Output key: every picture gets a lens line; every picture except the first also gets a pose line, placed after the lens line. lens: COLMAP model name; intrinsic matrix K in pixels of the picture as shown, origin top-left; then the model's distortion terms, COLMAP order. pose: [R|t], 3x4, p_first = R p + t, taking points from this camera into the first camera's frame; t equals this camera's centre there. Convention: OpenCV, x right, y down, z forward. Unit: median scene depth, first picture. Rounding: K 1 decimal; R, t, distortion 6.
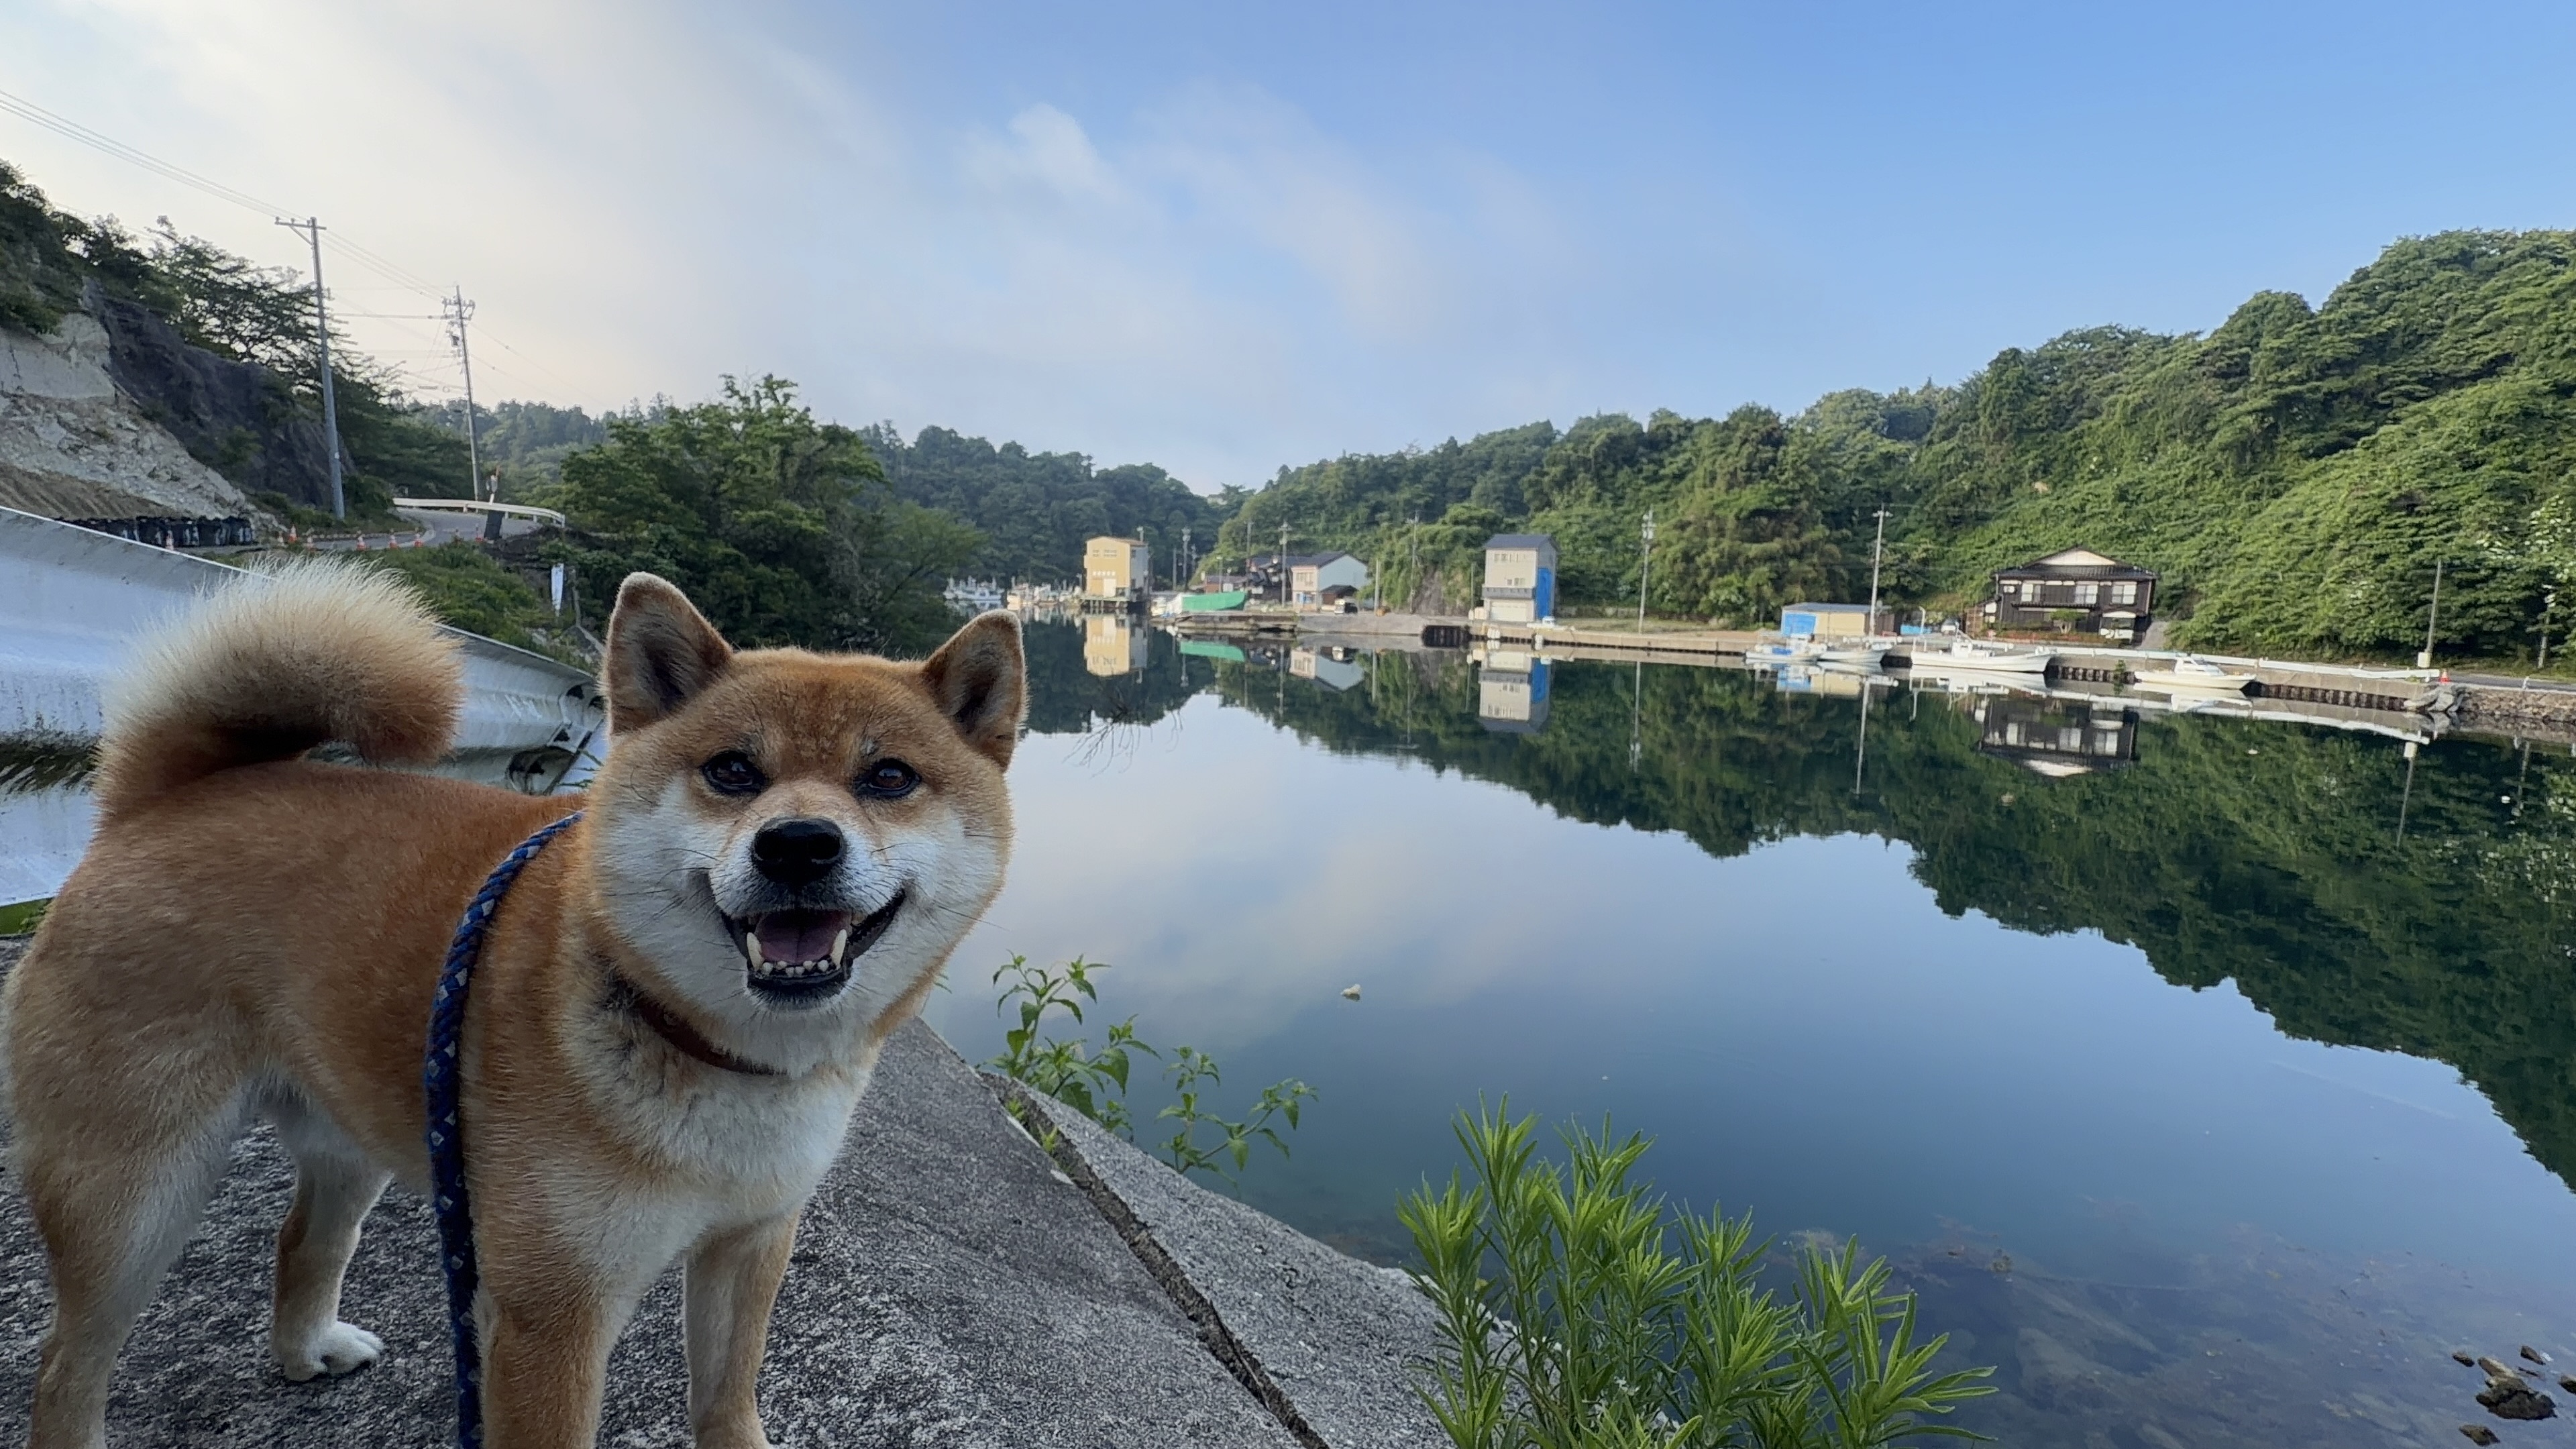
lens RADIAL K [[1128.1, 0, 1296.0], [0, 1128.1, 720.5], [0, 0, 1]] dist [-0.000563, 0.014278]
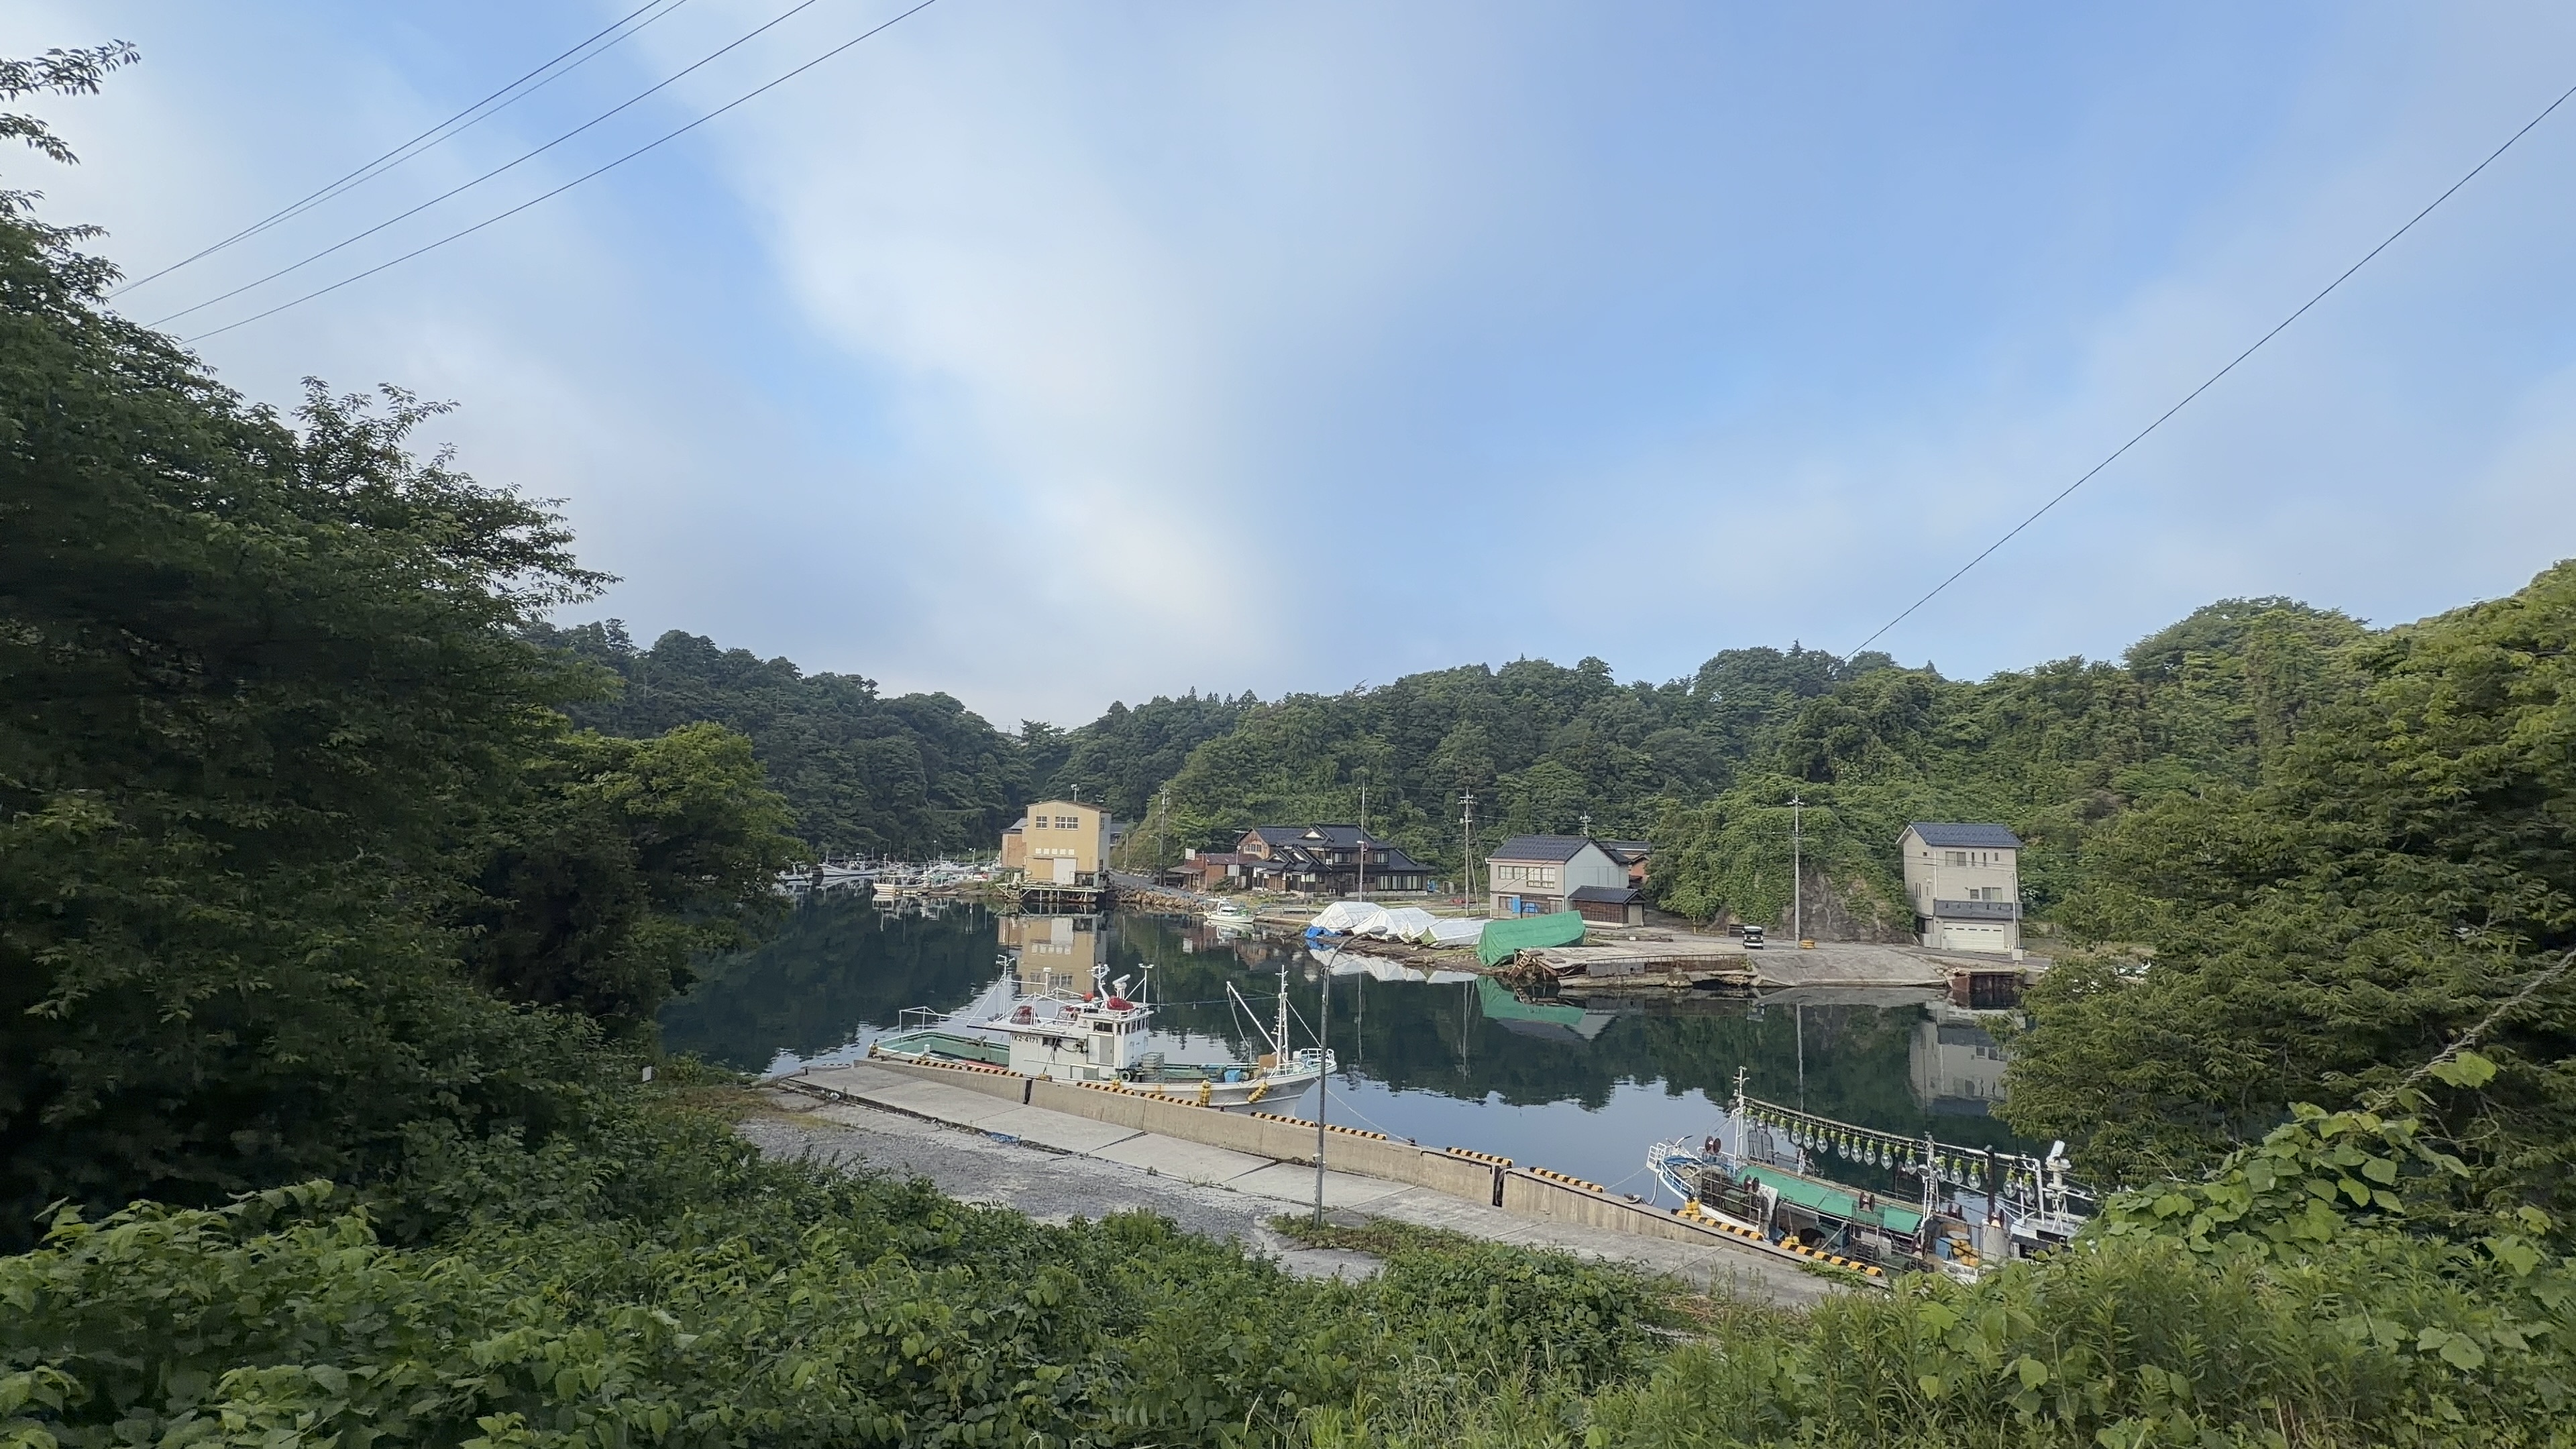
lens RADIAL K [[1125.9, 0, 1290.5], [0, 1125.9, 718.5], [0, 0, 1]] dist [-0.041943, 0.053146]
pose [[0.943008, 0.030302, 0.331387, -0.523609], [0.039301, 0.978734, -0.201332, -0.132057], [-0.330440, 0.202881, 0.921764, 0.612100]]
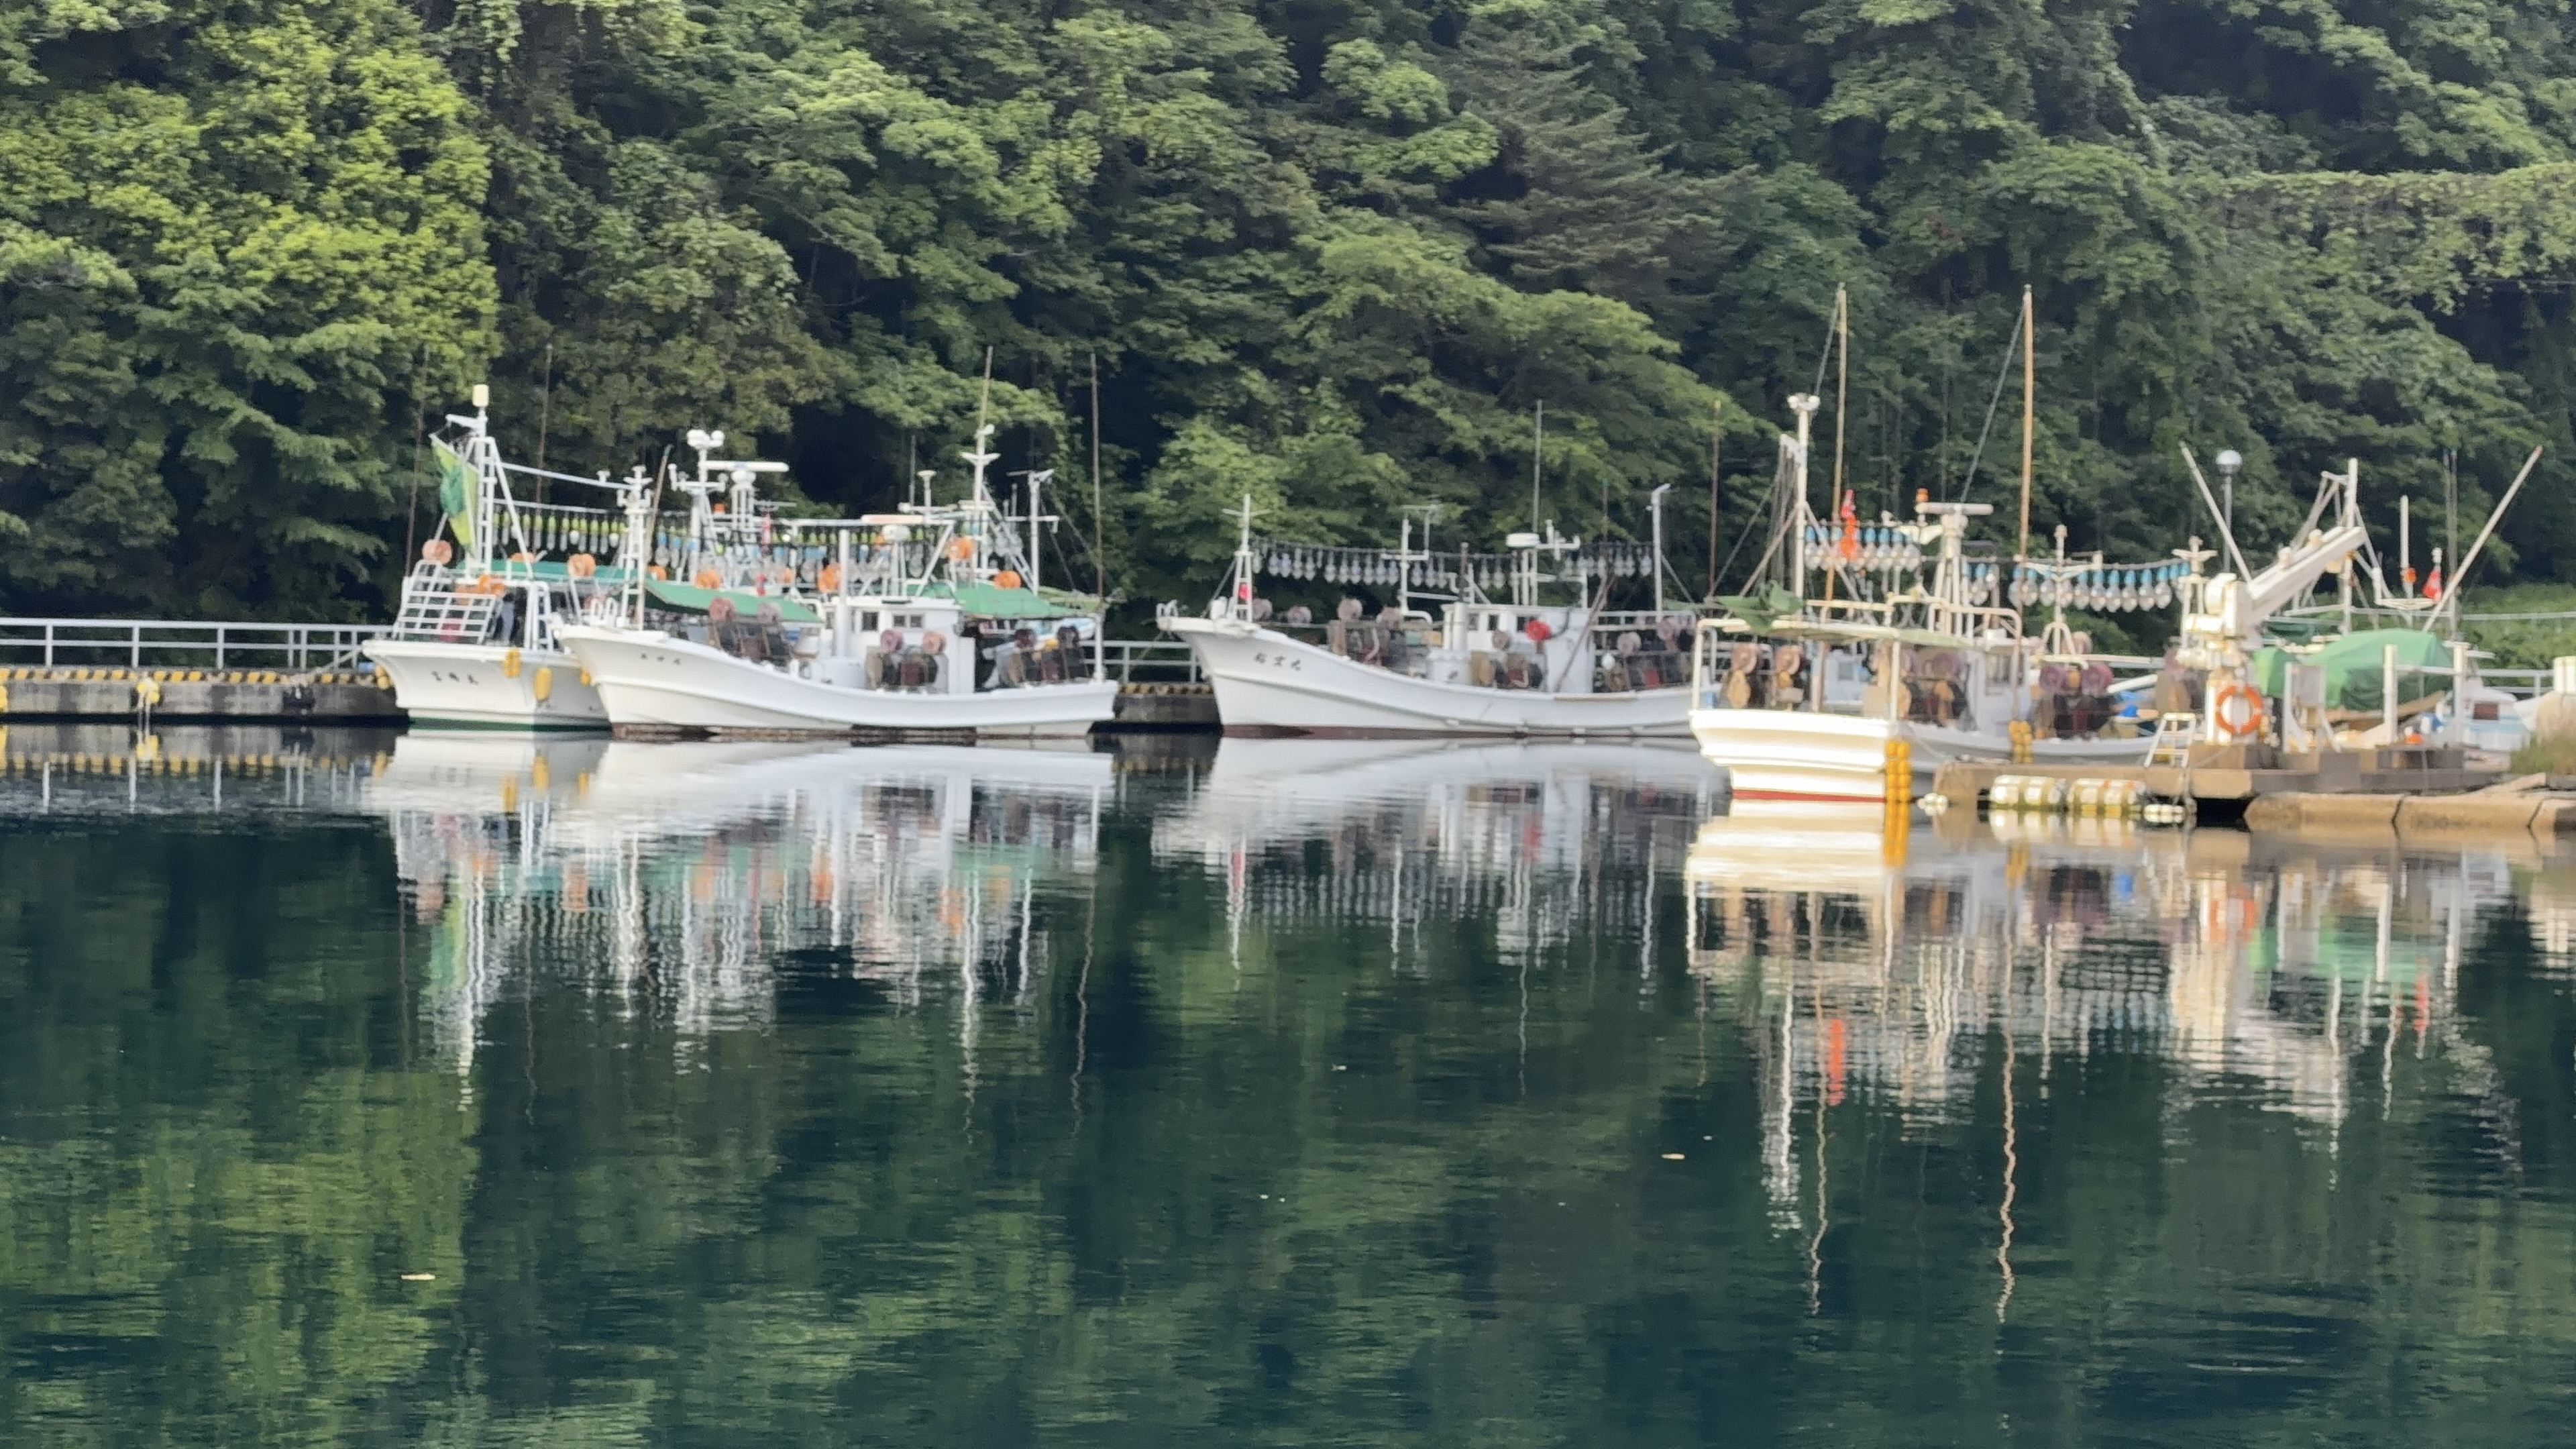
lens RADIAL K [[9461.0, 0, 1288.0], [0, 9461.0, 724.5], [0, 0, 1]] dist [0.102465, 1.025832]
pose [[0.998743, 0.011279, -0.048840, -0.538281], [-0.016506, 0.994016, -0.107982, -0.106476], [0.047330, 0.108653, 0.992952, 0.989763]]
